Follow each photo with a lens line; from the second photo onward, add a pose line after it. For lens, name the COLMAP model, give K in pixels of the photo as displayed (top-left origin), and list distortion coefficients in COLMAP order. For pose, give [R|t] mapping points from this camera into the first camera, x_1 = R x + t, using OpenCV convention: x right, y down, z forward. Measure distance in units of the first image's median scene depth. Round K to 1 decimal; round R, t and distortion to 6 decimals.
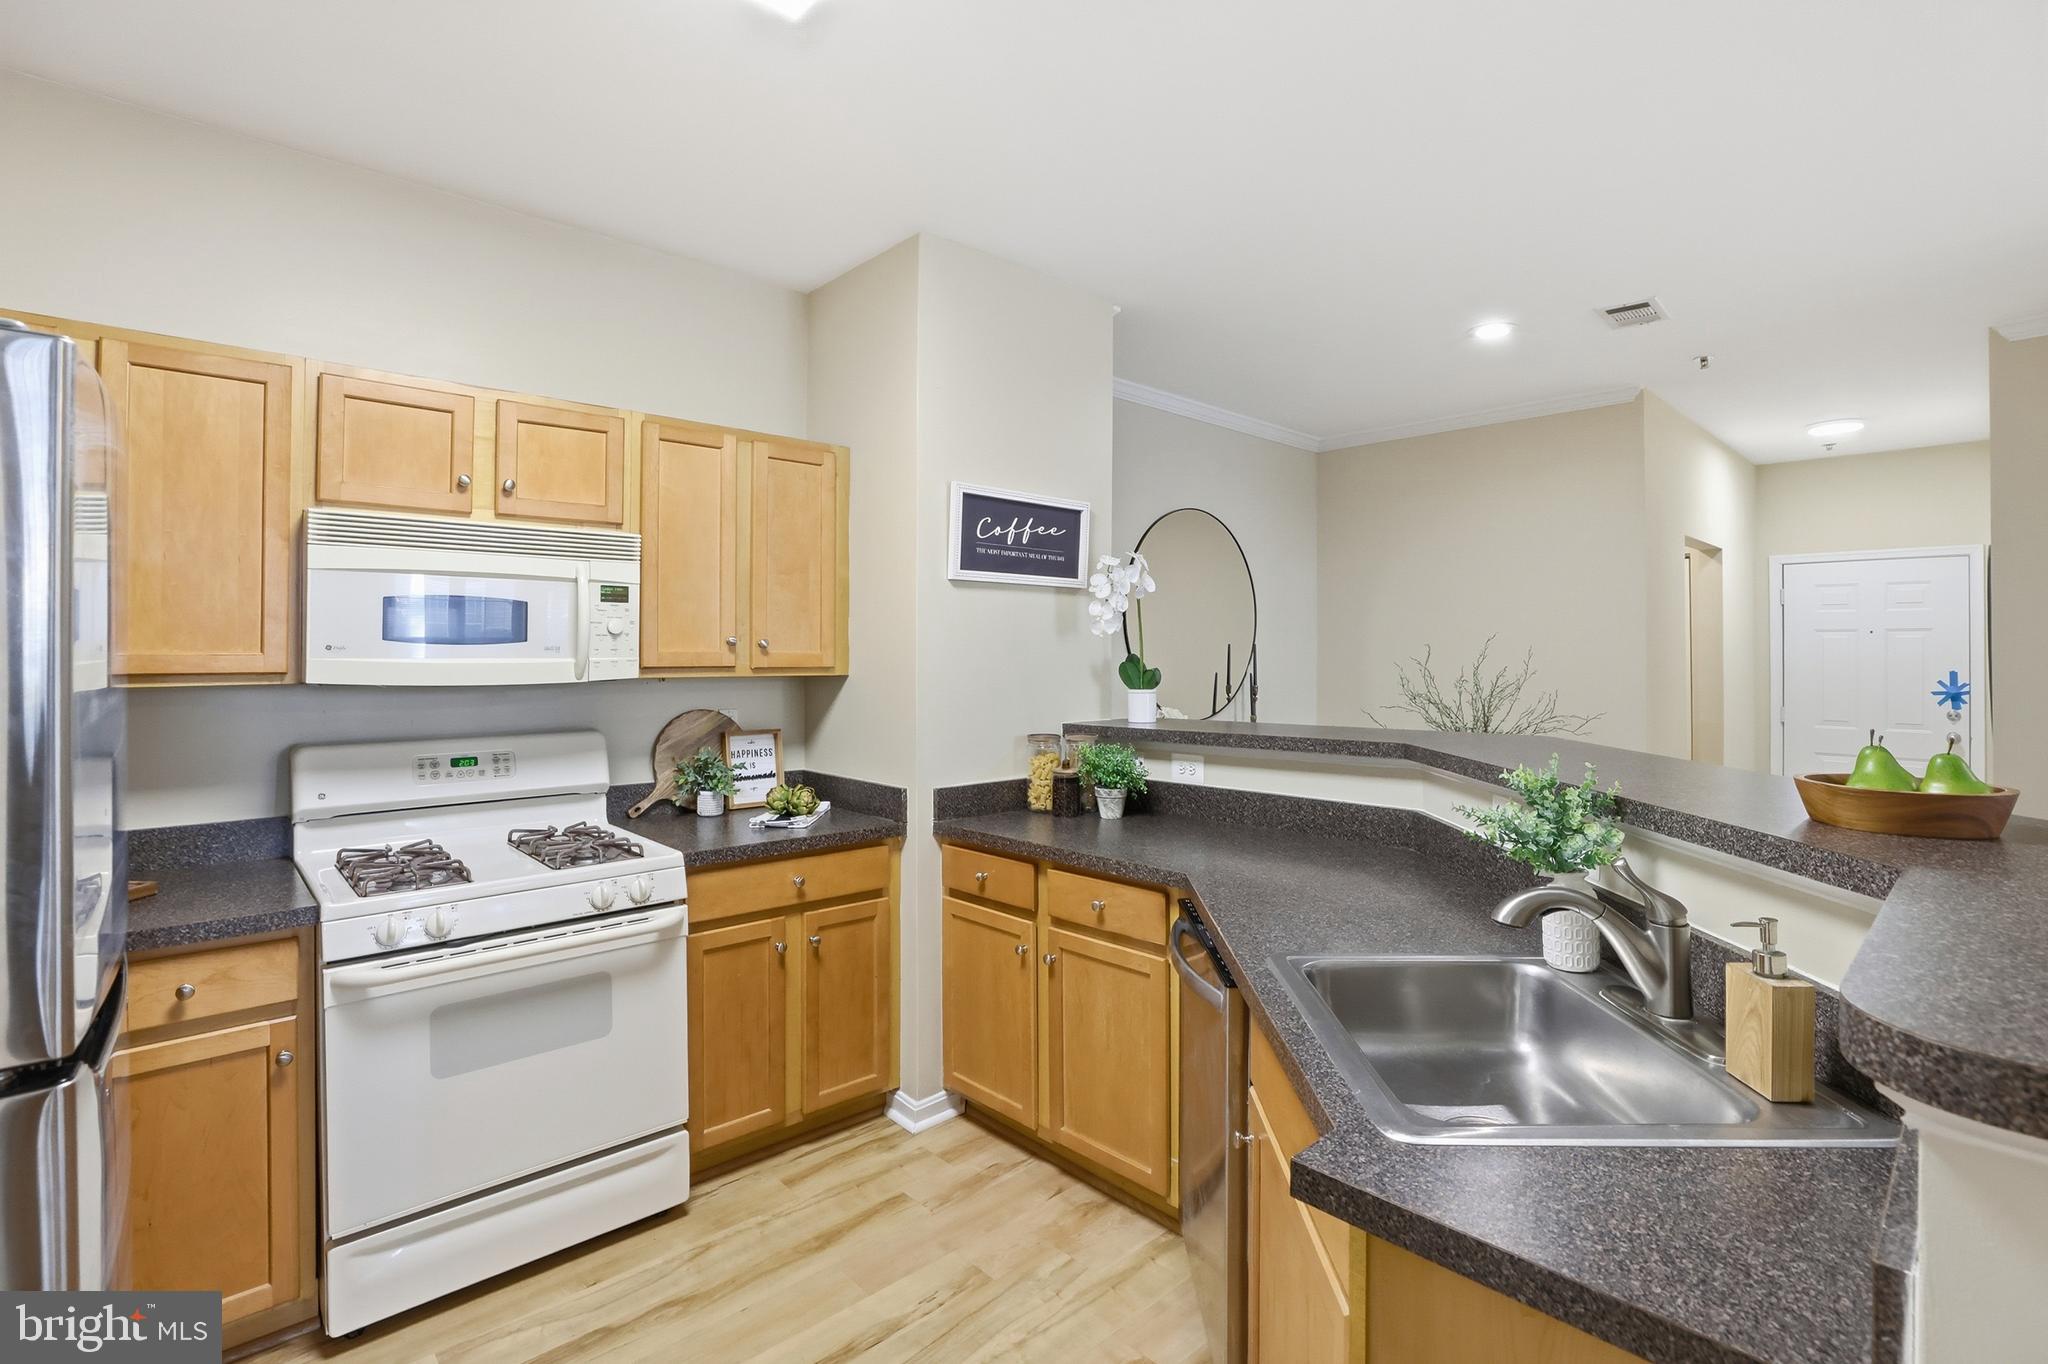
lens RADIAL K [[947.6, 0, 1019.5], [0, 947.6, 634.0], [0, 0, 1]] dist [-0.042360, 0.014015]
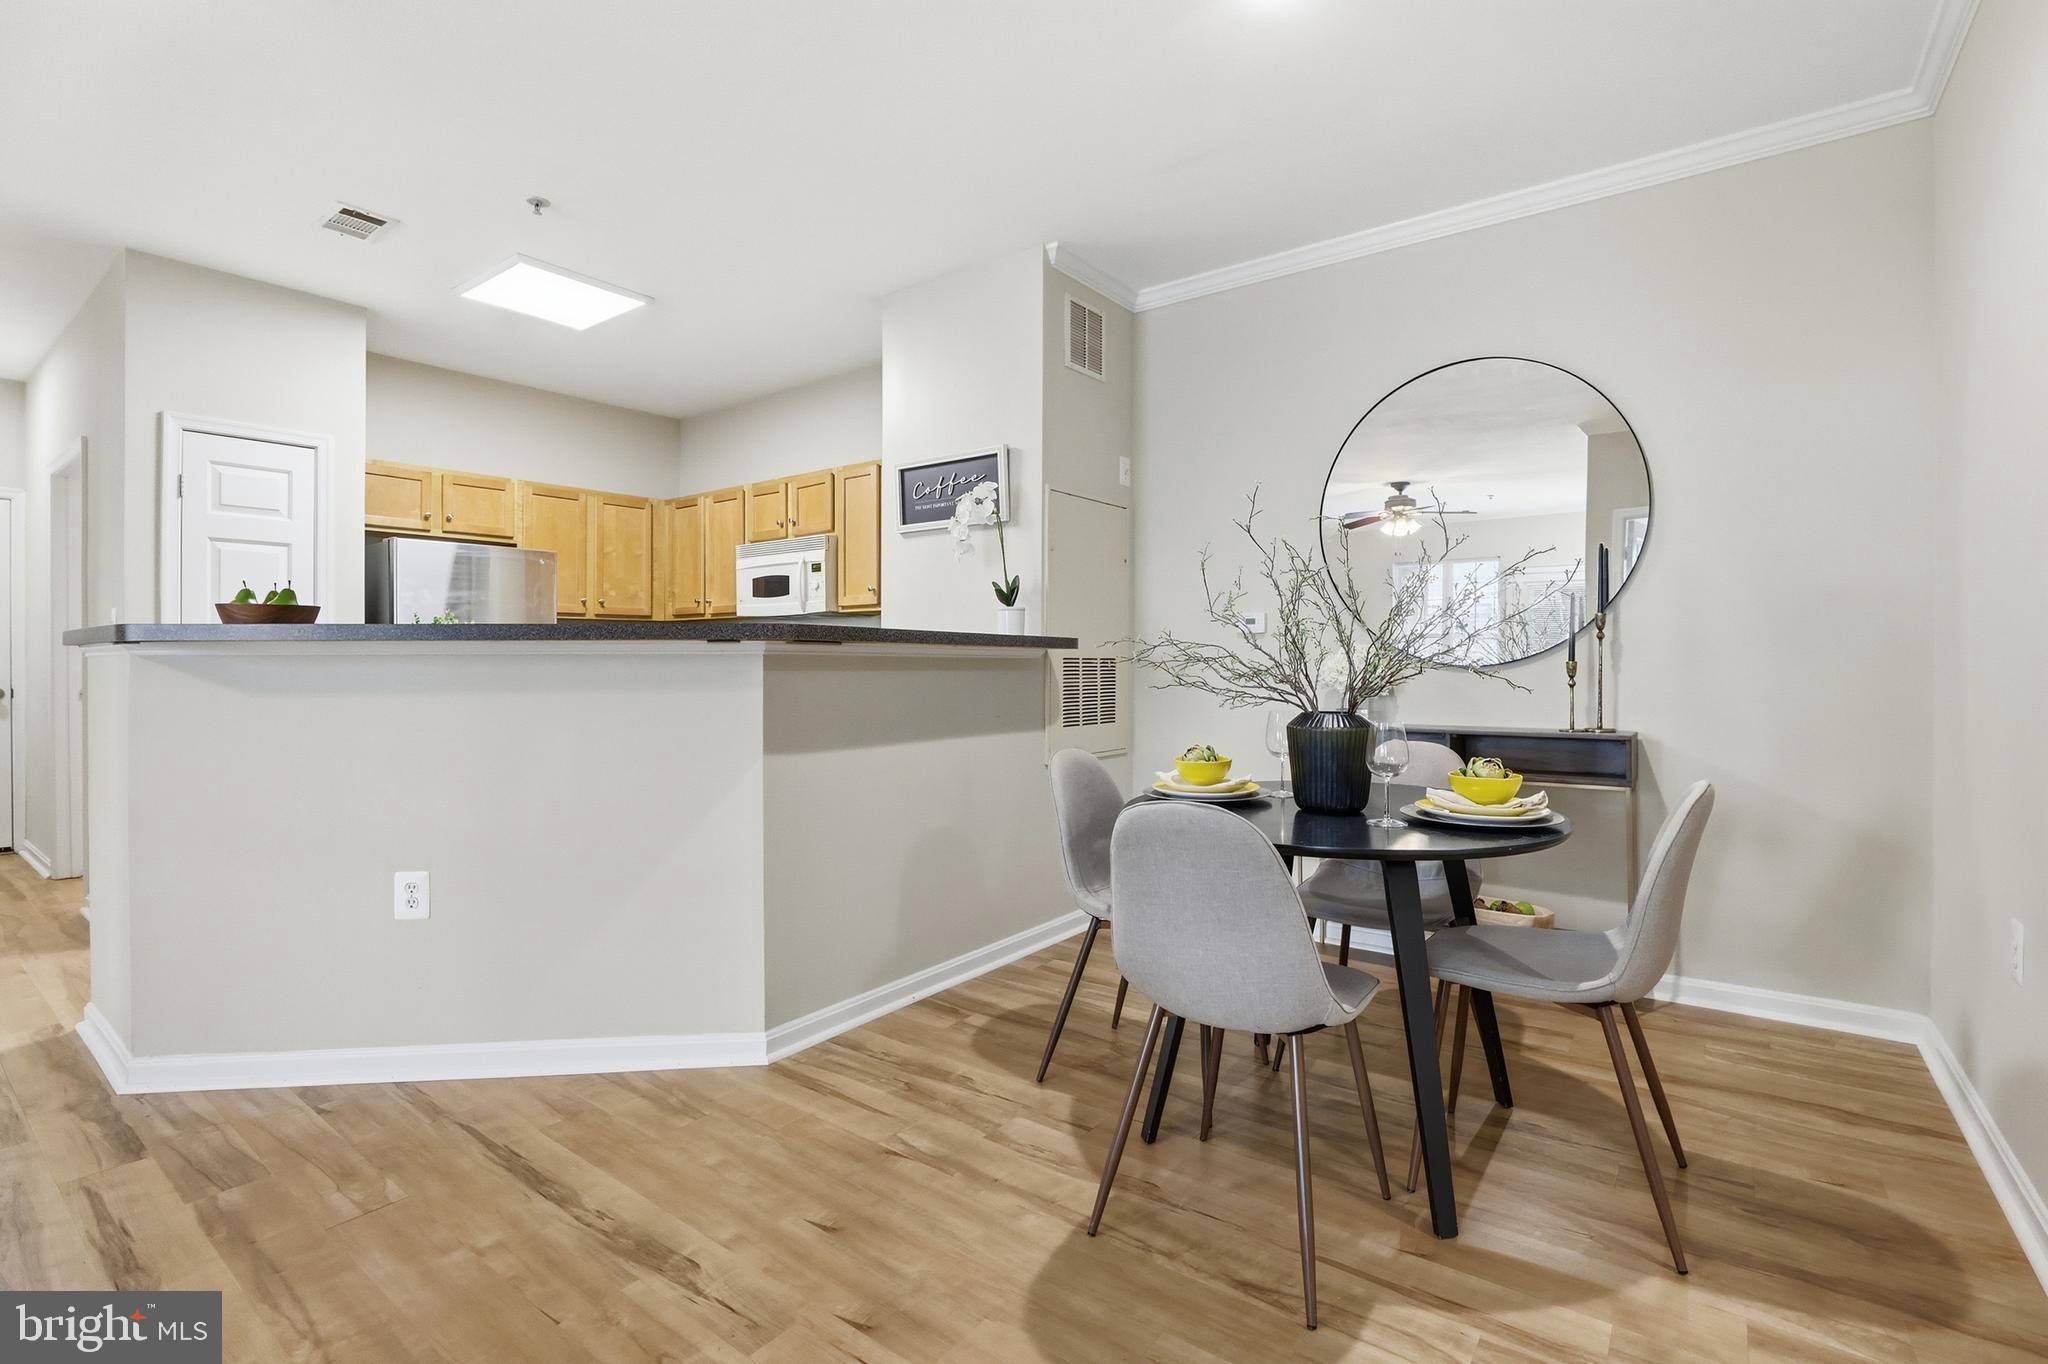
lens RADIAL K [[936.8, 0, 1020.6], [0, 936.8, 661.7], [0, 0, 1]] dist [-0.043740, 0.012503]
pose [[0.175539, 0.002222, -0.984470, 1.318840], [0.022424, 0.999729, 0.006255, 0.127701], [0.984217, -0.023174, 0.175441, 0.923467]]
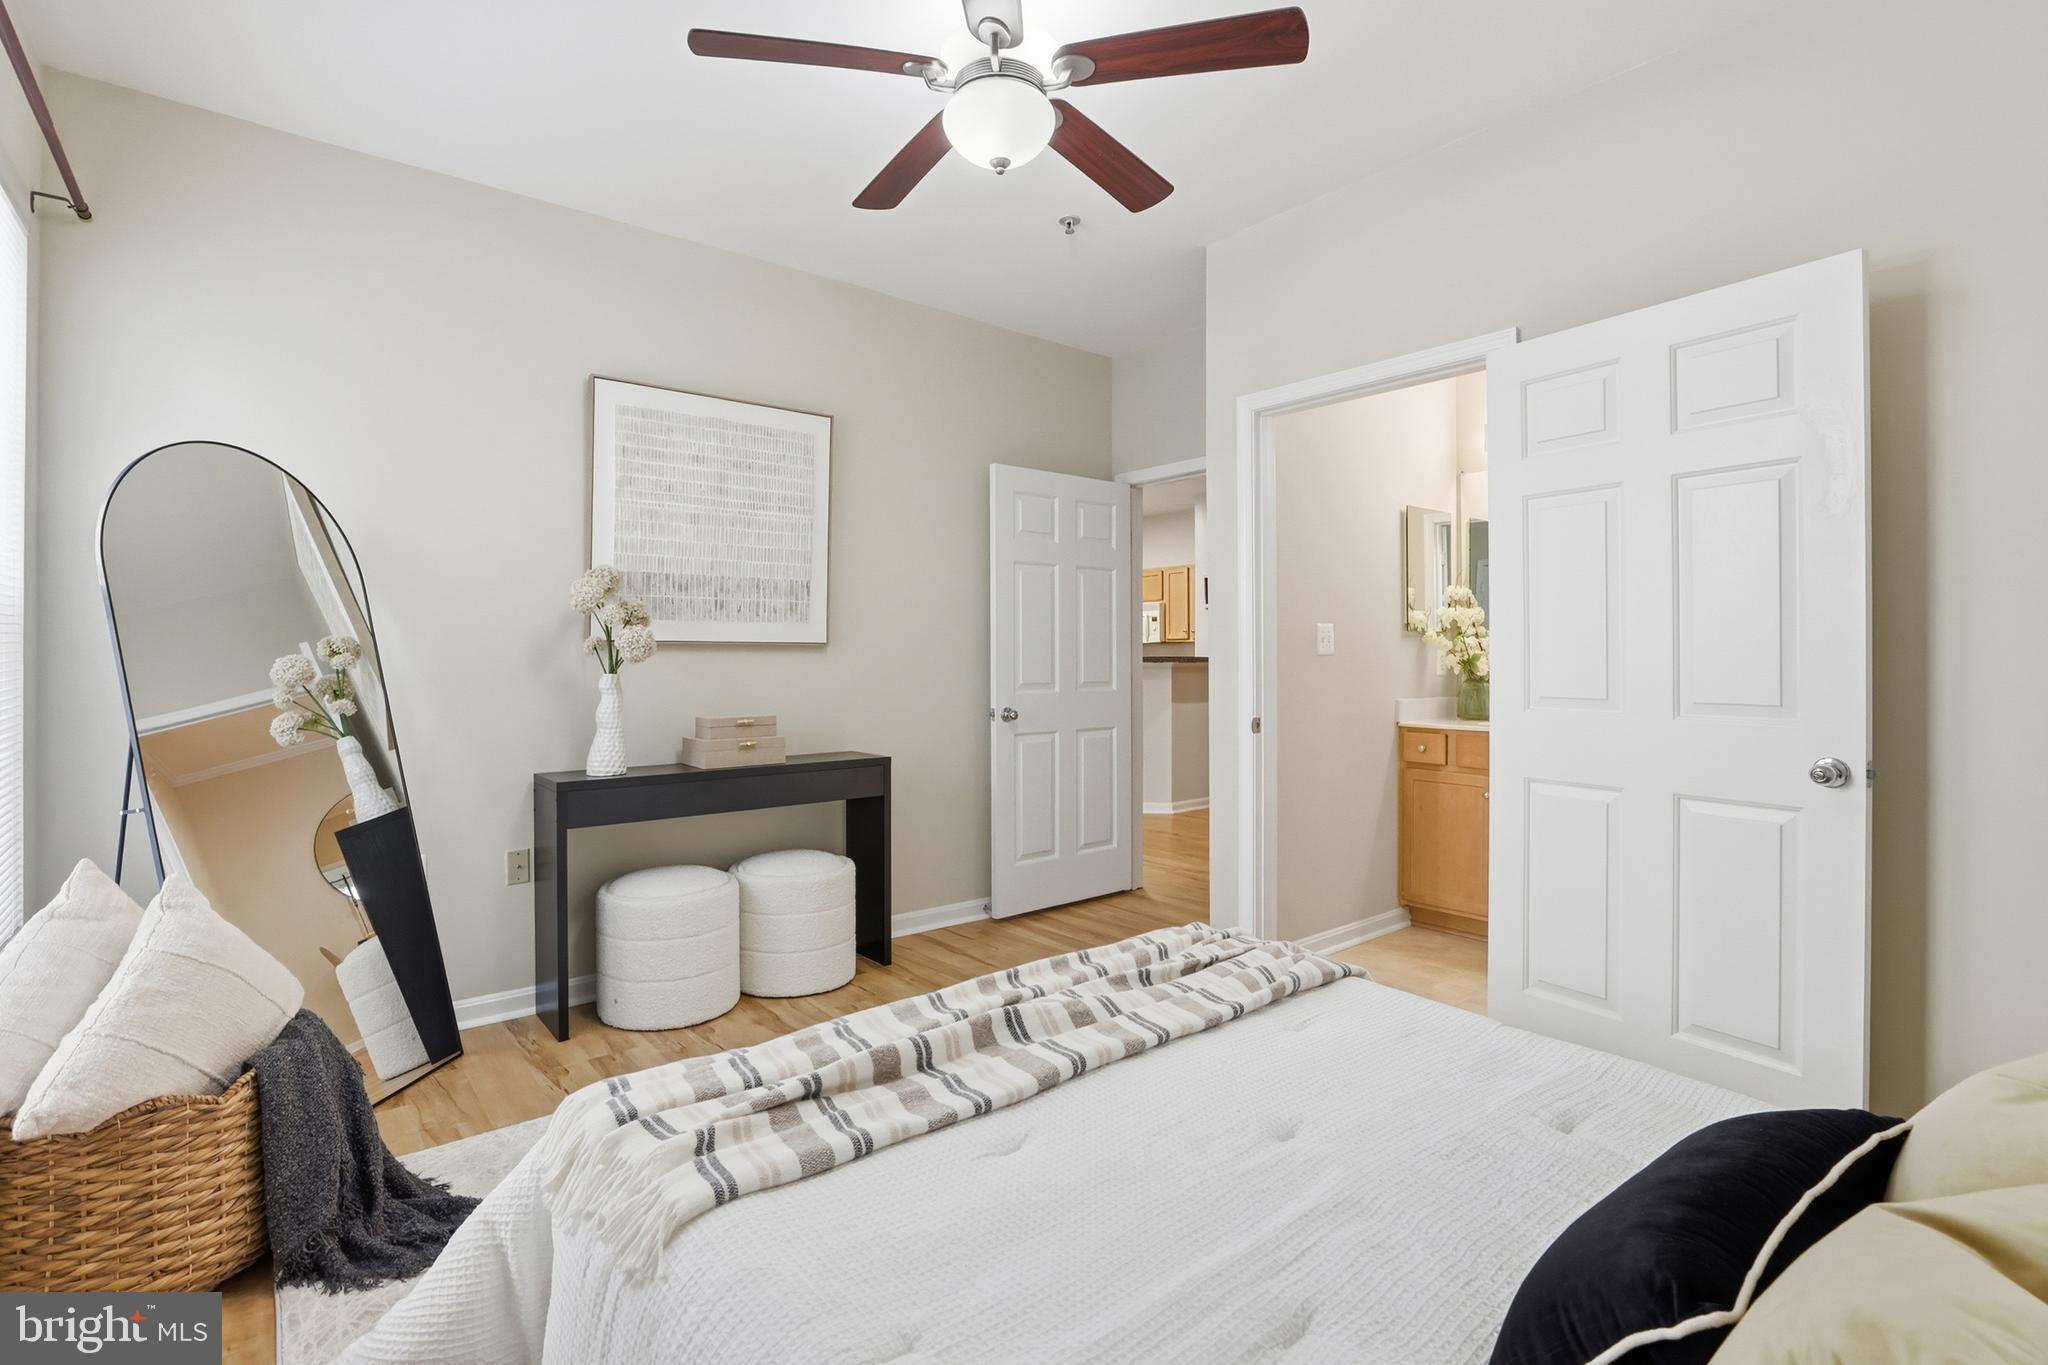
lens RADIAL K [[936.8, 0, 1020.6], [0, 936.8, 662.2], [0, 0, 1]] dist [-0.043740, 0.012503]
pose [[-0.062977, -0.000861, -0.998015, 2.844638], [0.023229, 0.999727, -0.002328, 0.106938], [0.997745, -0.023329, -0.062940, 0.604120]]
